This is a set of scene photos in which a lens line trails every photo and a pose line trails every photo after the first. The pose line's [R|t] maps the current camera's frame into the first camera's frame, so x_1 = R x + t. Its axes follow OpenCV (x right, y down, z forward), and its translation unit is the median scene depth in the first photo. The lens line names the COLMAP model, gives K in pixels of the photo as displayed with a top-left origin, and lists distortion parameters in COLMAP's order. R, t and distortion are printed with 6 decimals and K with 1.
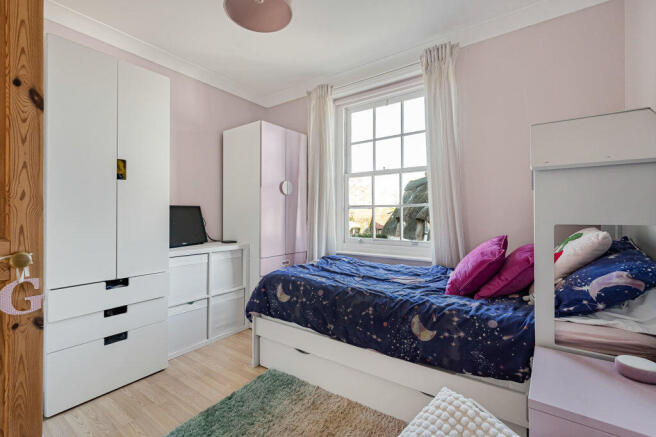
lens RADIAL K [[291.7, 0, 327.9], [0, 291.7, 209.4], [0, 0, 1]] dist [-0.001937, 0.000080]
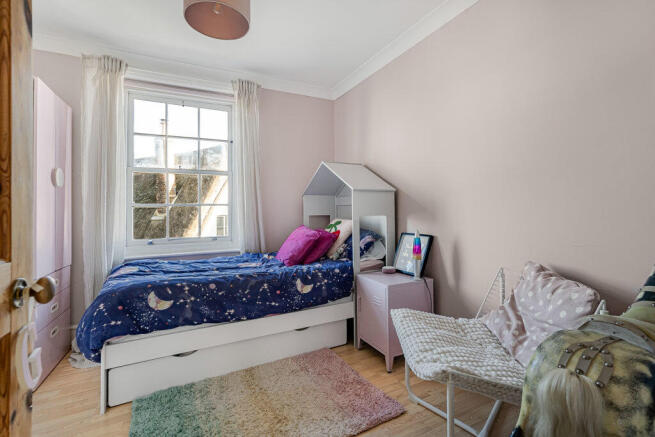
lens RADIAL K [[291.2, 0, 327.4], [0, 291.2, 209.4], [0, 0, 1]] dist [-0.001937, 0.000080]
pose [[0.475301, 0.000154, 0.879823, -0.737843], [0.003551, 0.999992, -0.002094, 0.010889], [-0.879816, 0.004120, 0.475296, 0.129585]]
